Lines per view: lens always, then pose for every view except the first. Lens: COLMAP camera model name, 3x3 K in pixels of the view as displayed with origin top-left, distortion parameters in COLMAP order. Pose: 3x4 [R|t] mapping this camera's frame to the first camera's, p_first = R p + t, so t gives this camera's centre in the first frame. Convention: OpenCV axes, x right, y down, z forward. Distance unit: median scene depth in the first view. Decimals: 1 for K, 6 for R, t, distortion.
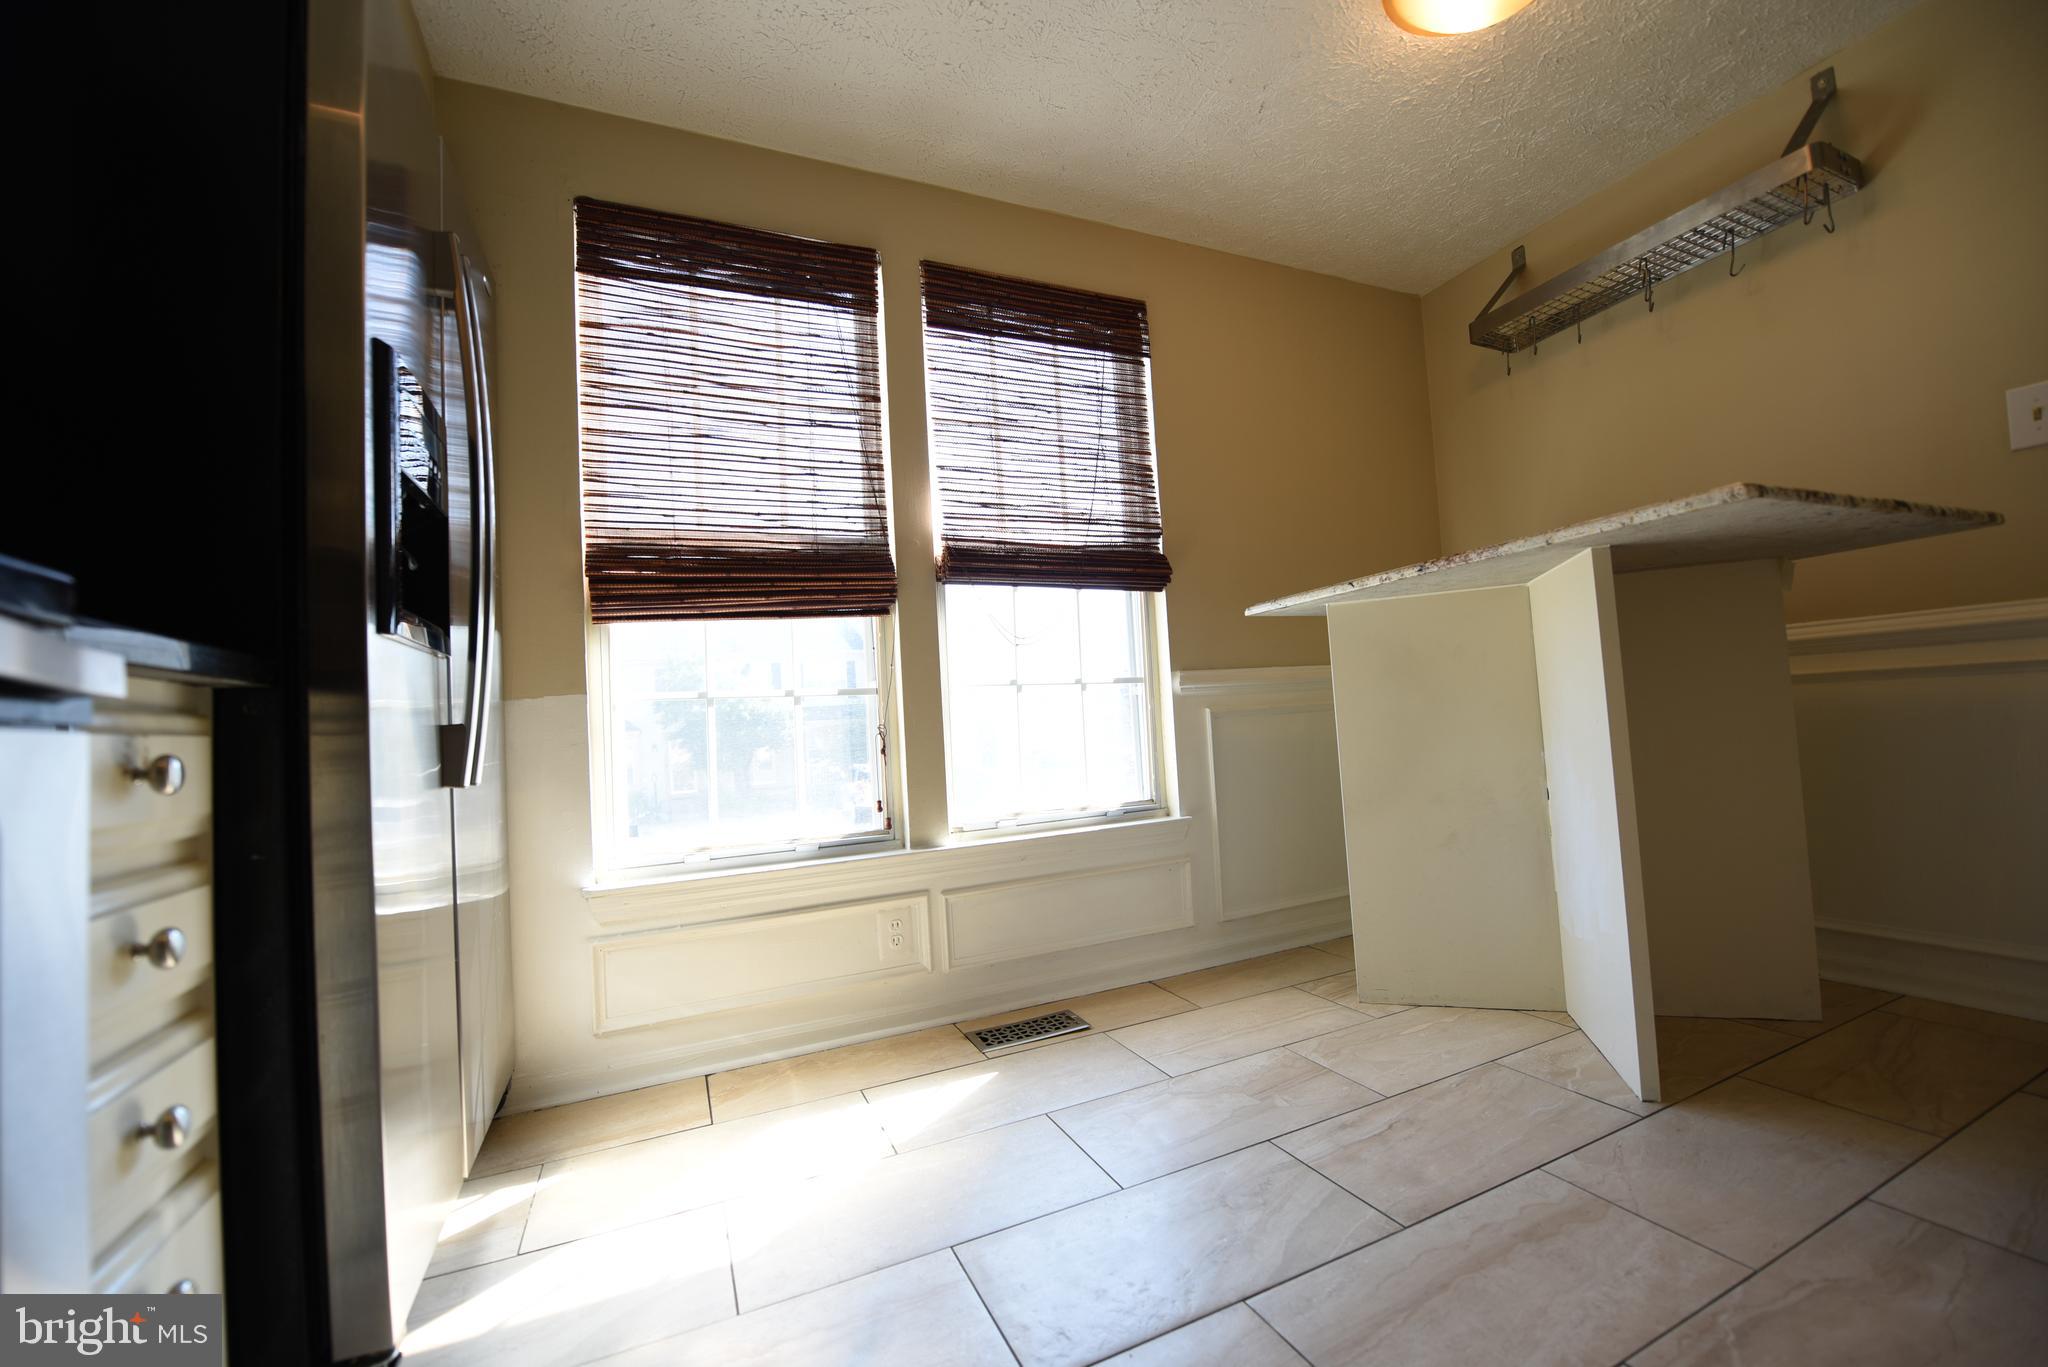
lens RADIAL K [[819.2, 0, 1027.3], [0, 819.2, 687.4], [0, 0, 1]] dist [-0.018182, -0.000819]
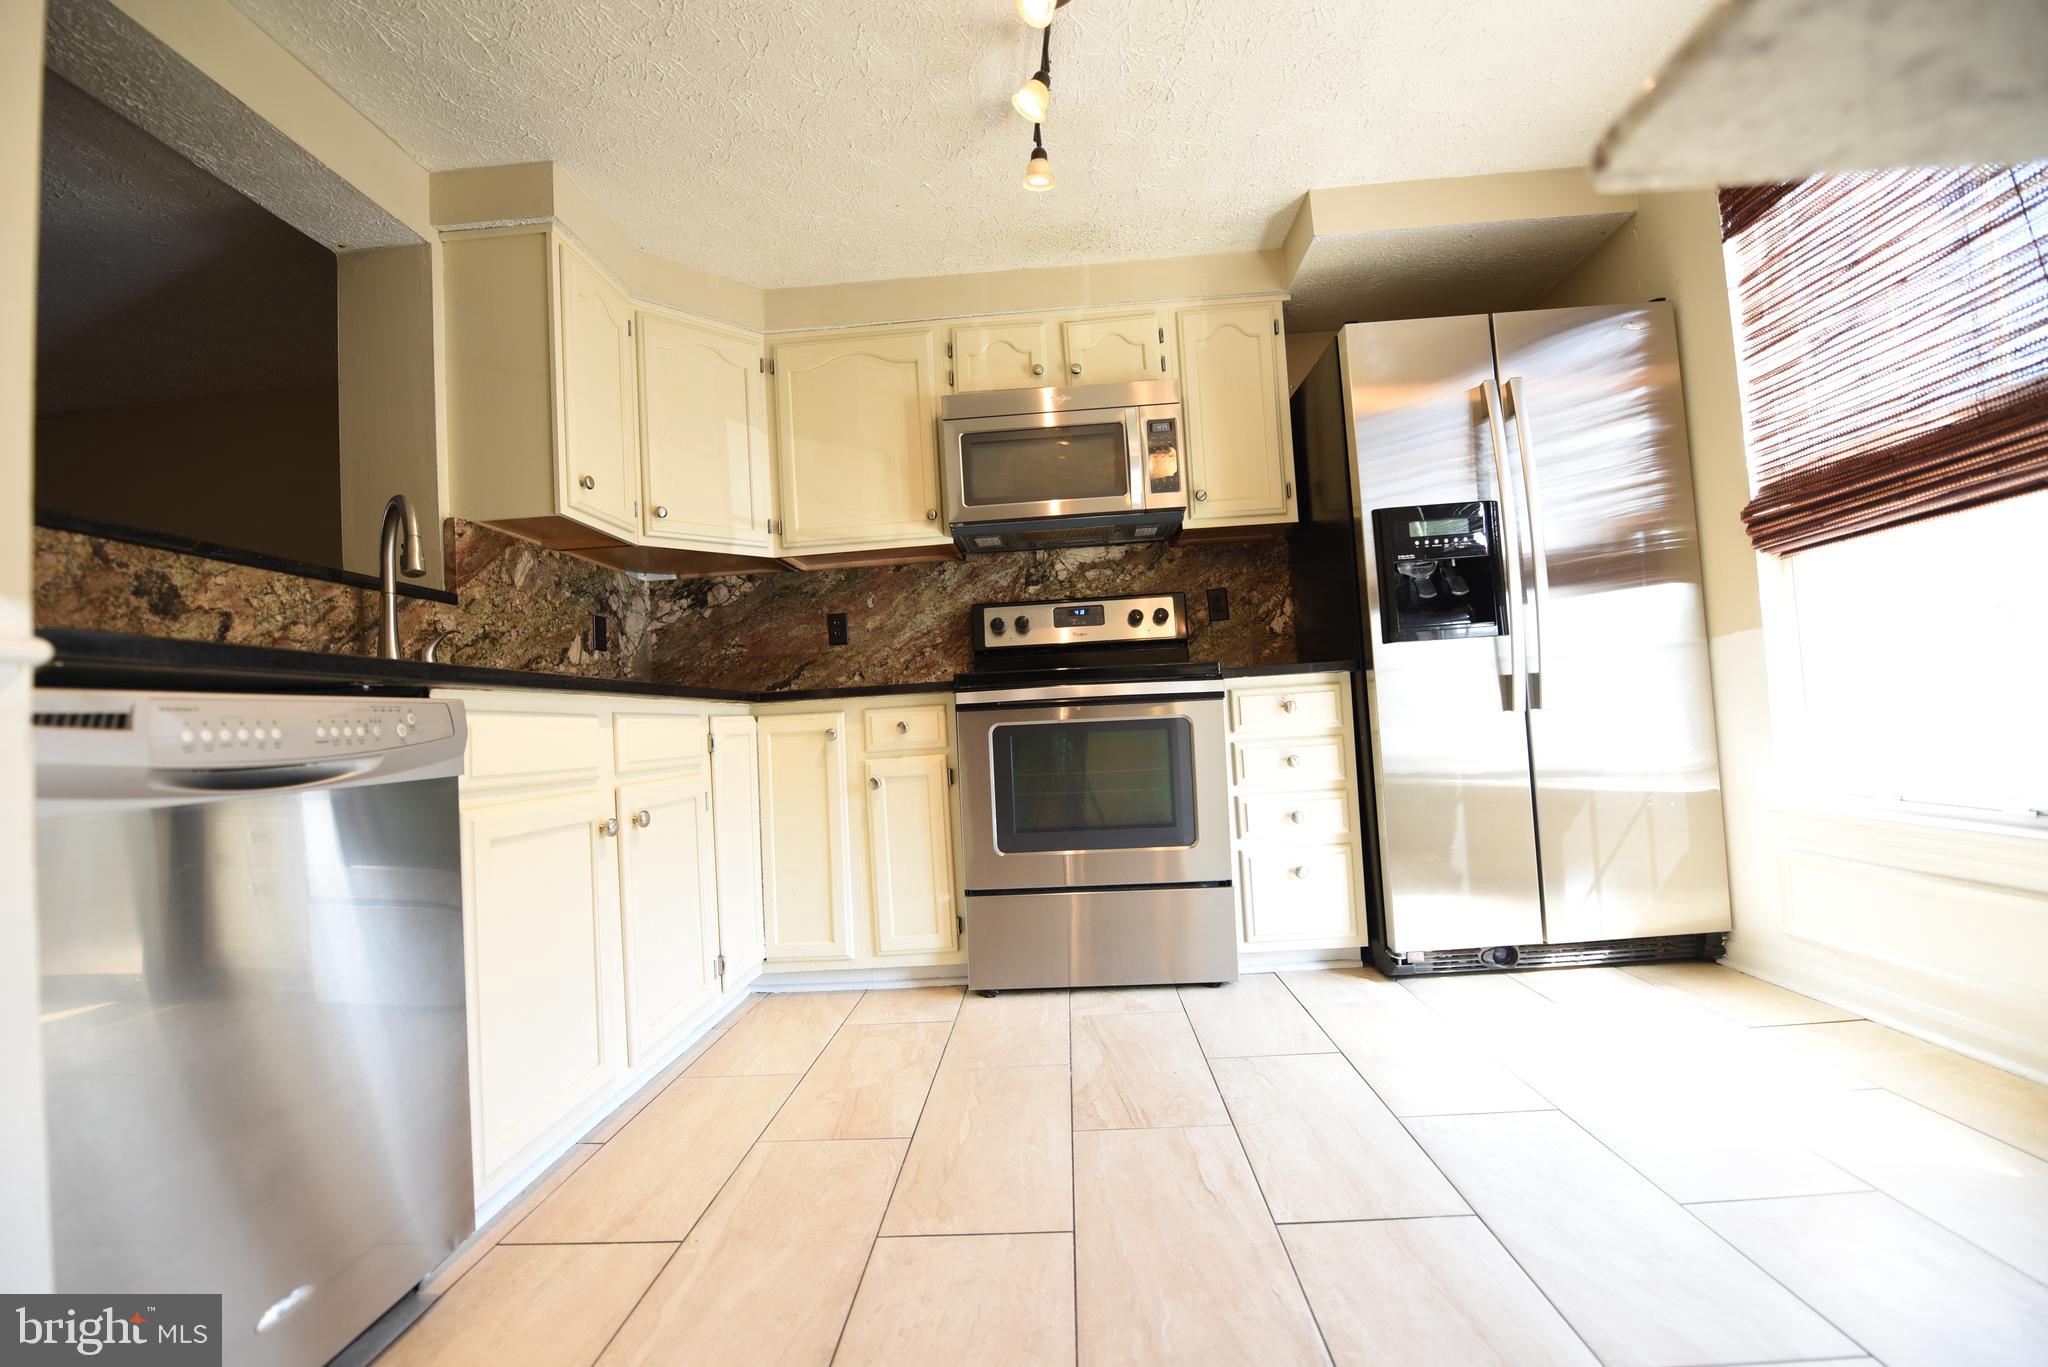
lens RADIAL K [[819.2, 0, 1027.3], [0, 819.2, 687.4], [0, 0, 1]] dist [-0.018182, -0.000819]
pose [[-0.444647, 0.047805, -0.894429, 0.835725], [0.122097, 0.992489, -0.007652, -0.023350], [0.887345, -0.112610, -0.447144, 0.566182]]
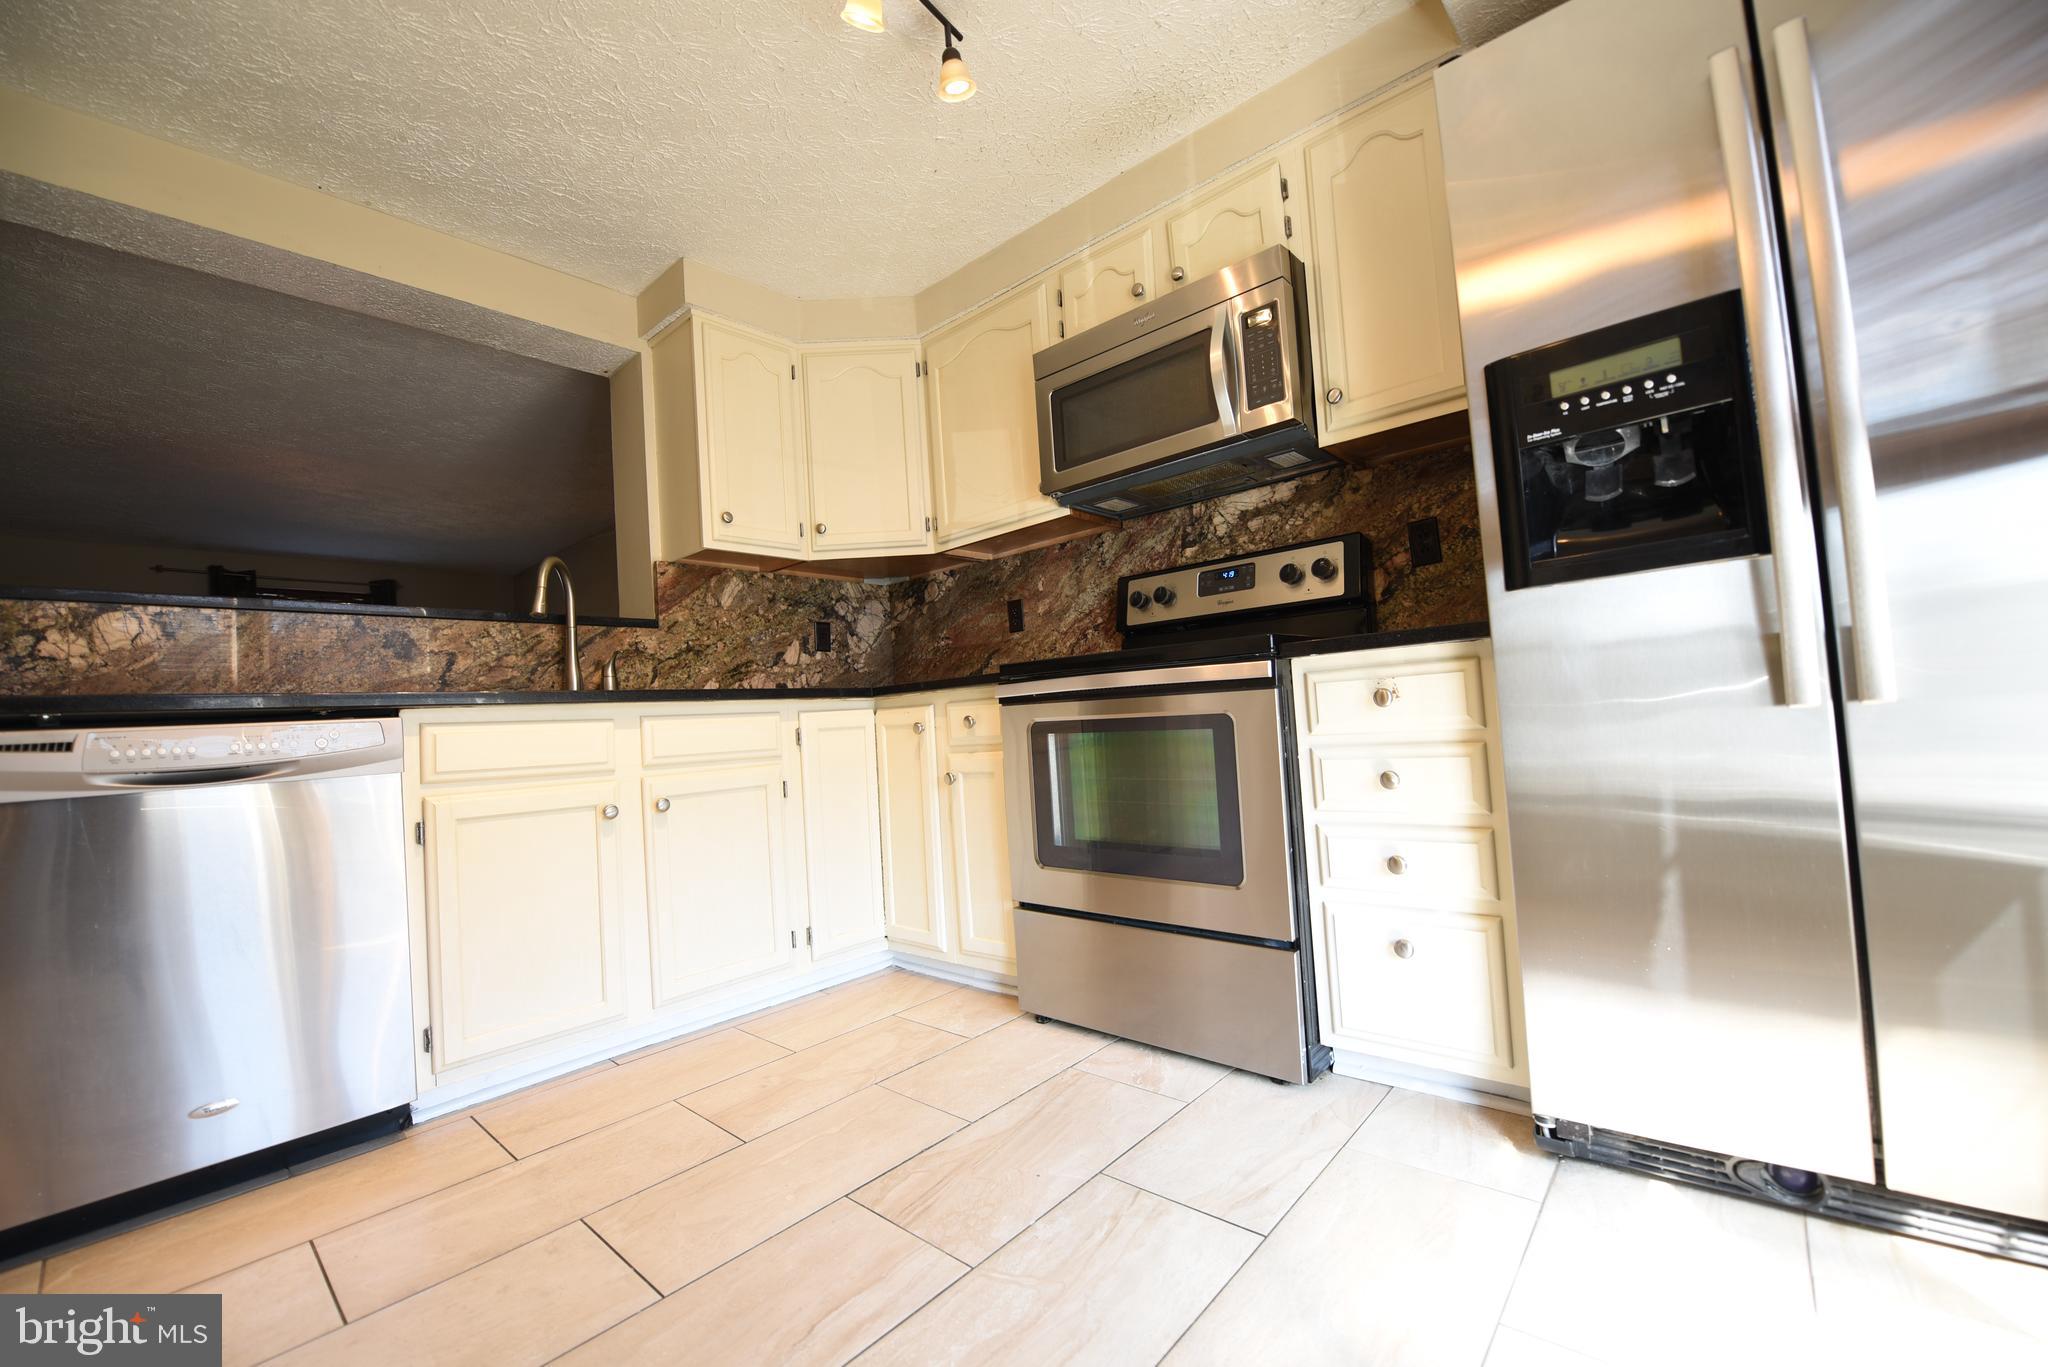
lens RADIAL K [[819.2, 0, 1027.3], [0, 819.2, 687.4], [0, 0, 1]] dist [-0.018182, -0.000819]
pose [[-0.905733, 0.097672, -0.412441, 0.240013], [0.132465, 0.989573, -0.056552, 0.031240], [0.402617, -0.105855, -0.909227, 0.940759]]
